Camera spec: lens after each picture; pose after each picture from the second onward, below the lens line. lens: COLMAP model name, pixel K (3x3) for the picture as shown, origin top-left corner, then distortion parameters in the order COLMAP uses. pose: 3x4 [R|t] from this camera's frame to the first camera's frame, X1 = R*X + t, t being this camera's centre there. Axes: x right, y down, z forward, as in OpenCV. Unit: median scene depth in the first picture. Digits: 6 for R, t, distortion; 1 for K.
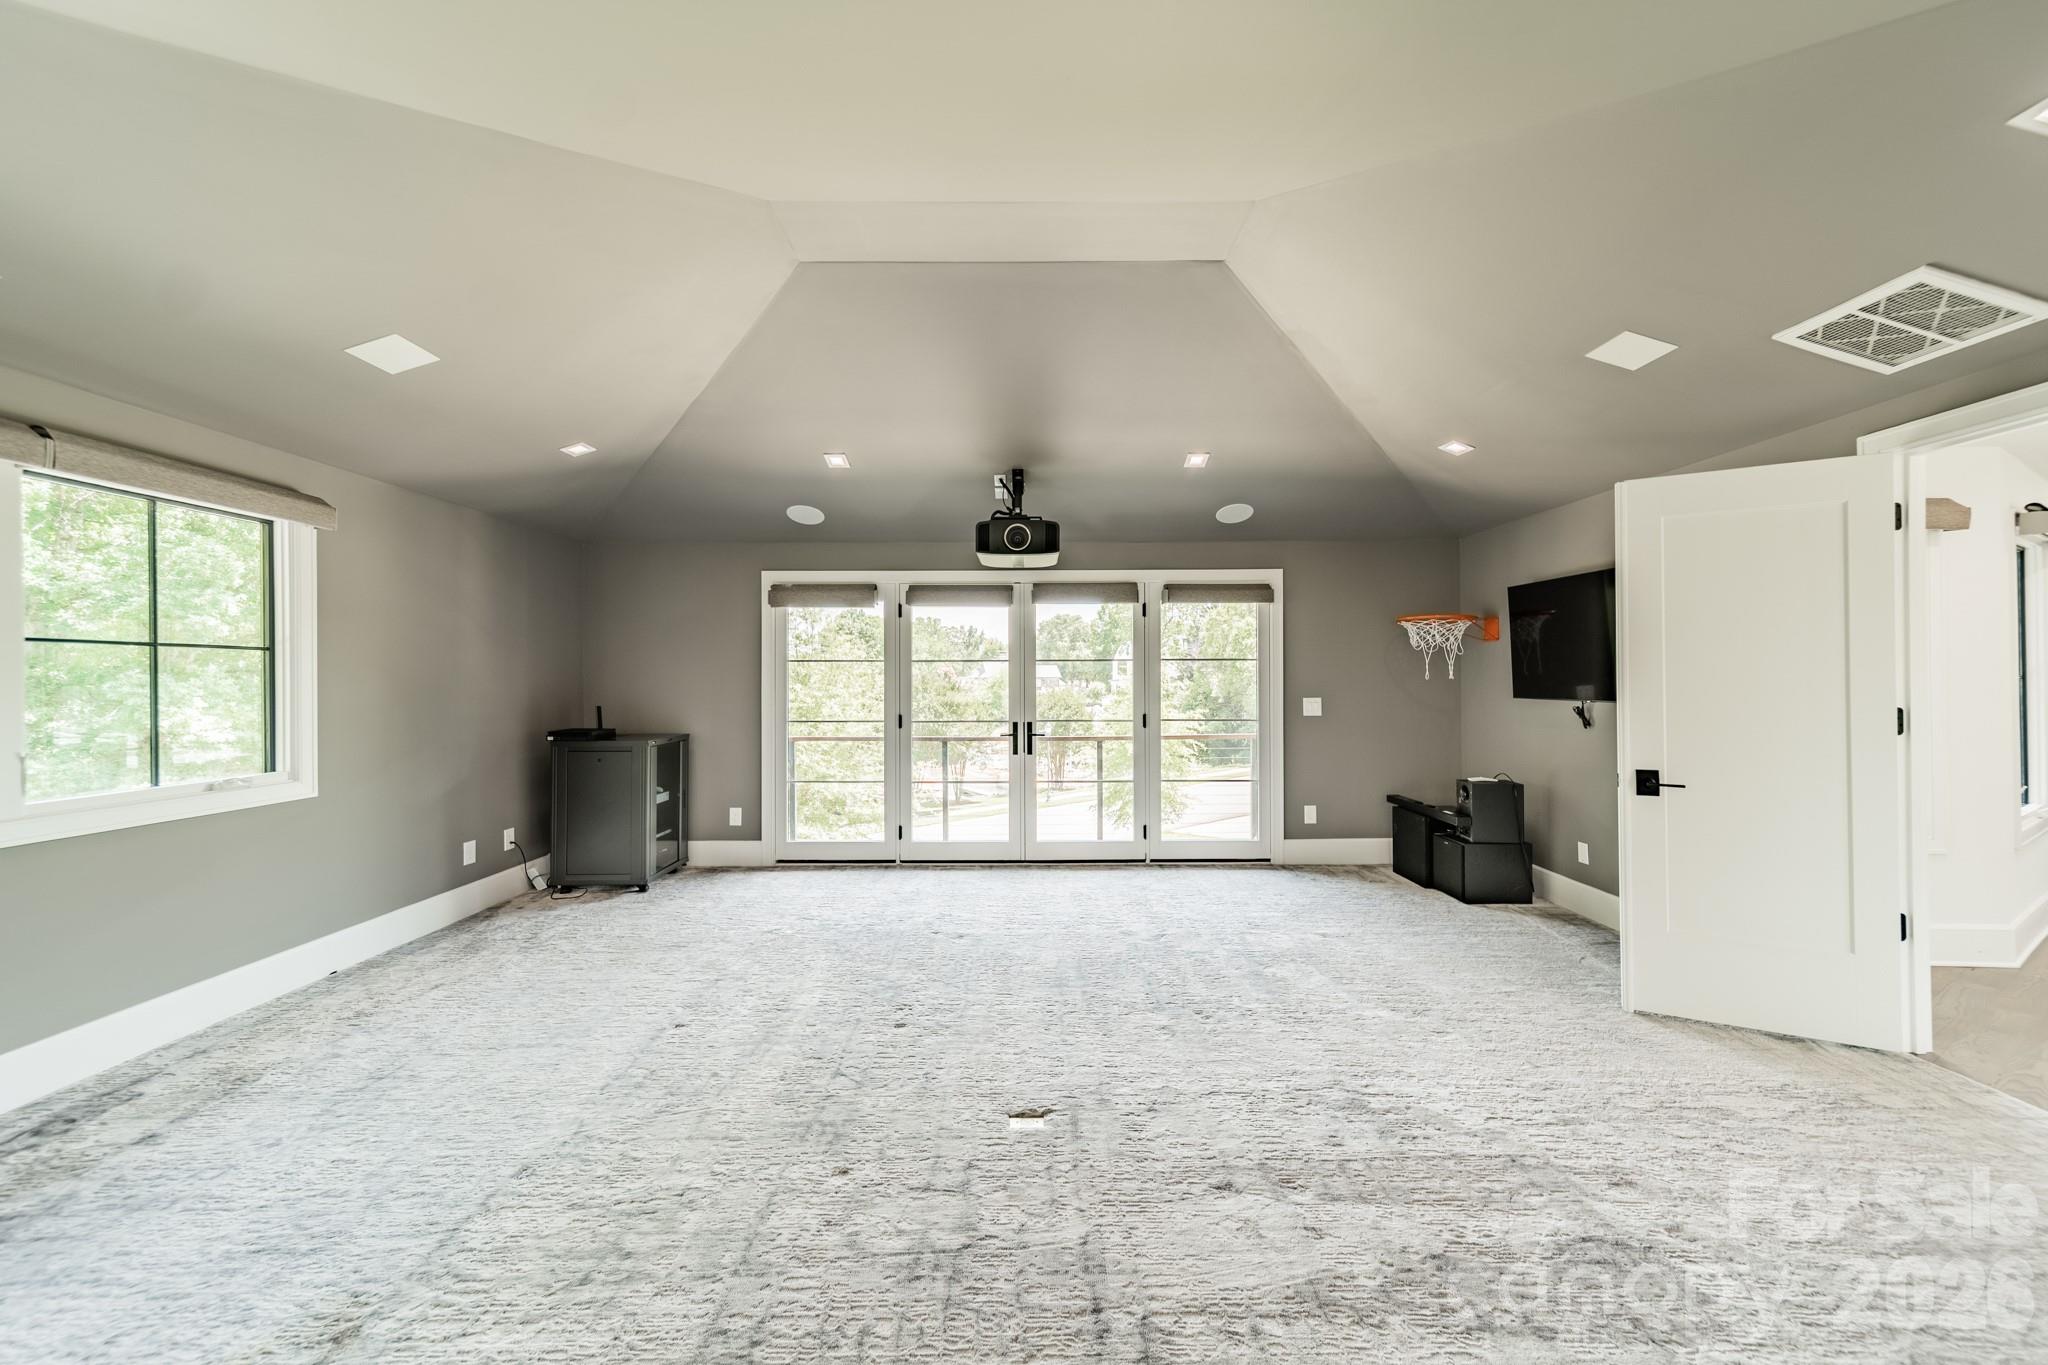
lens RADIAL K [[724.3, 0, 1031.3], [0, 724.3, 676.2], [0, 0, 1]] dist [0.008356, -0.000043]
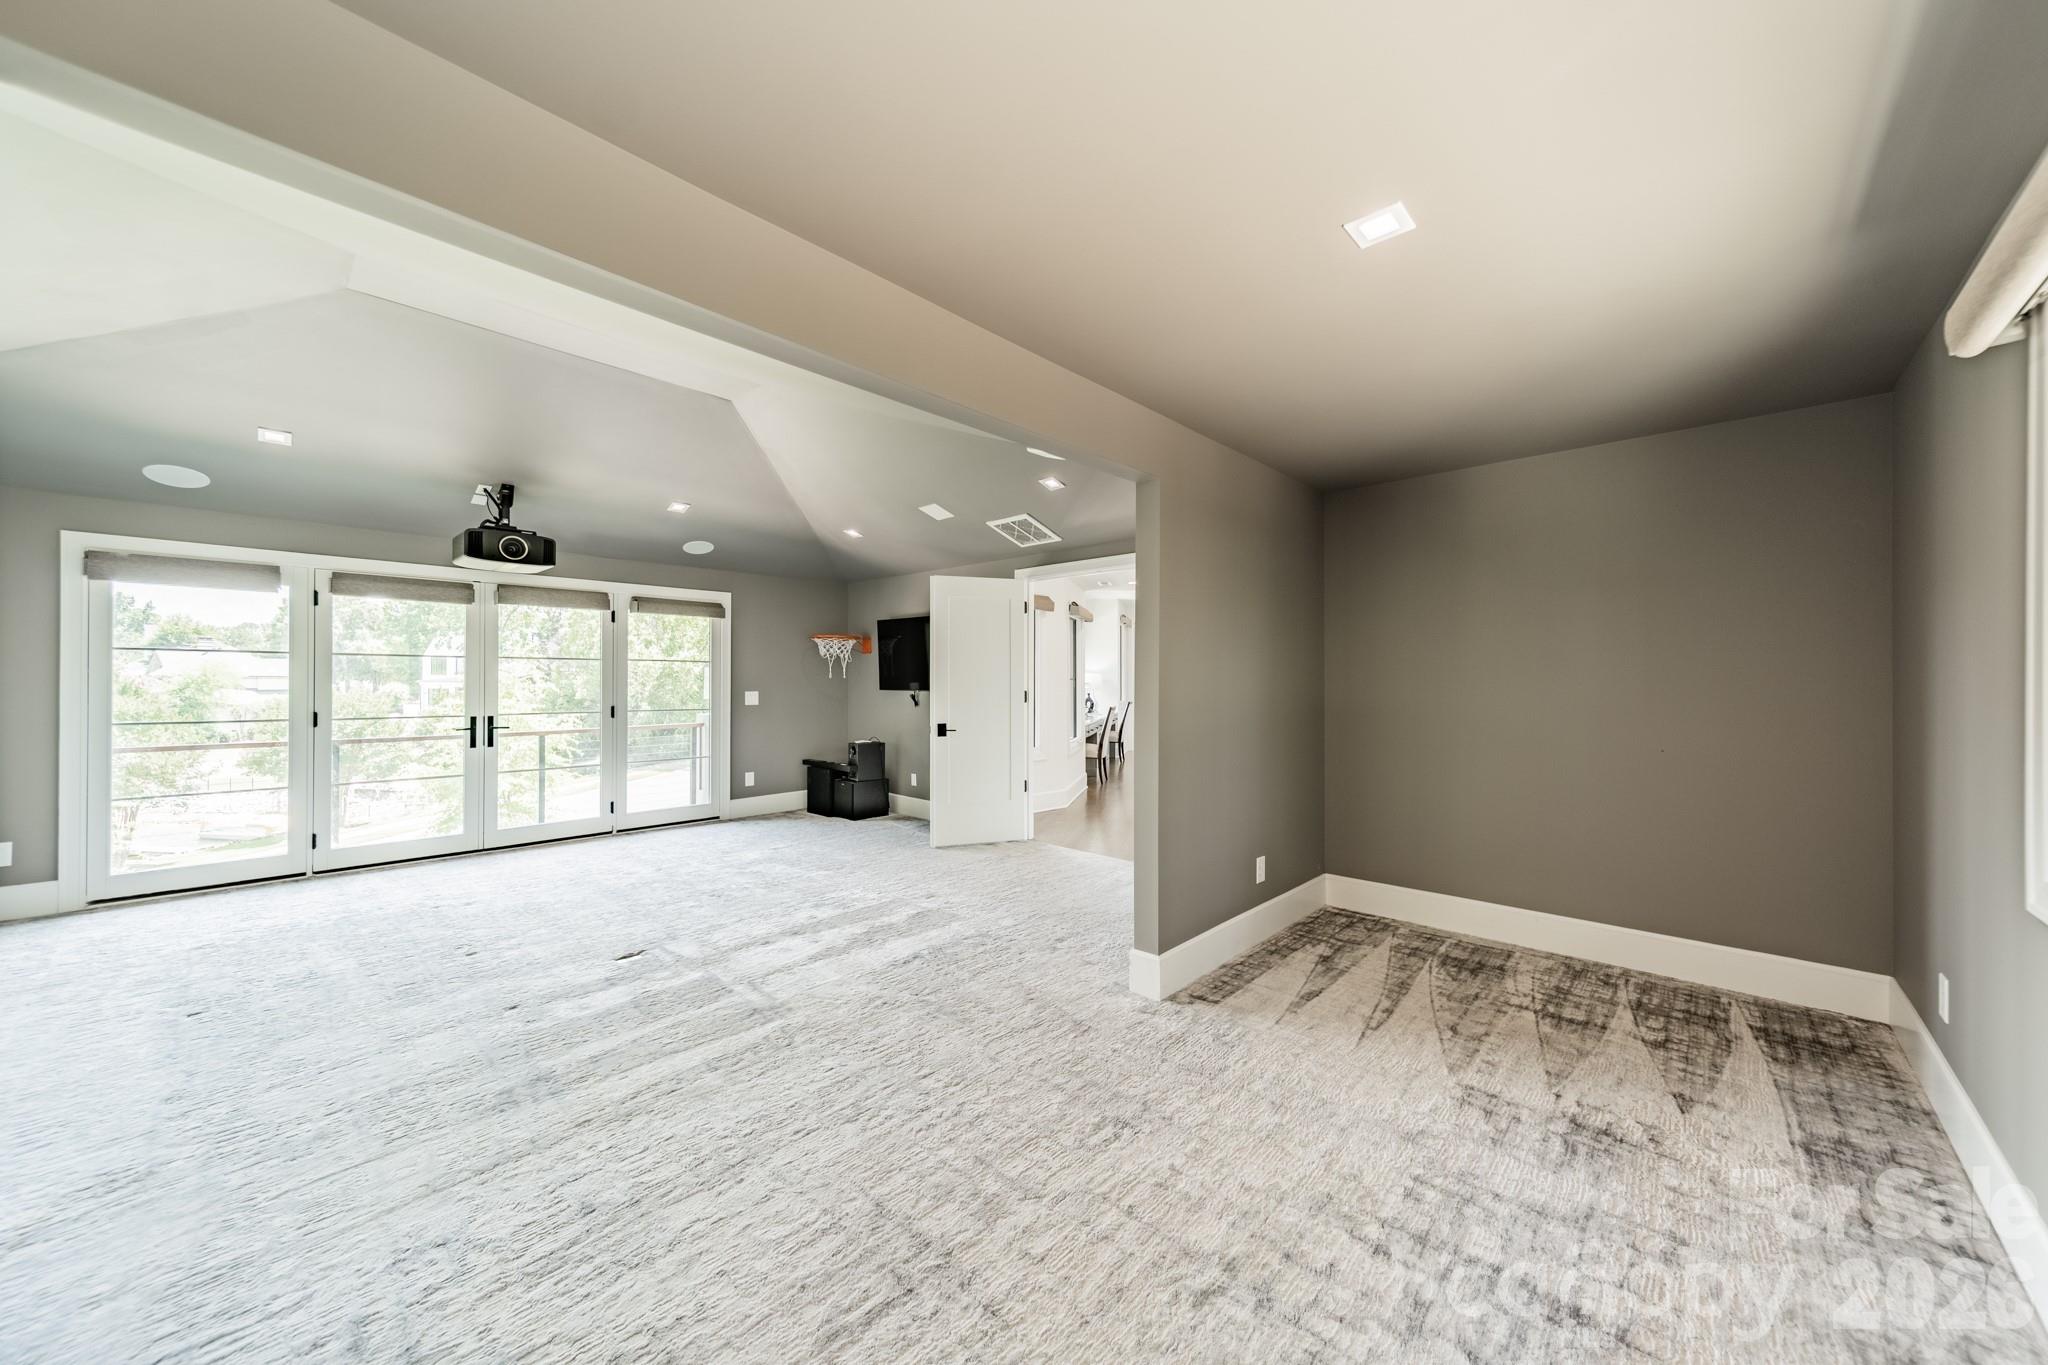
lens RADIAL K [[724.3, 0, 1028.2], [0, 724.3, 682.0], [0, 0, 1]] dist [0.008356, -0.000043]
pose [[0.686581, 0.004740, 0.727038, -0.275361], [-0.008172, 0.999966, 0.001198, 0.007814], [-0.727007, -0.006764, 0.686597, -0.337100]]
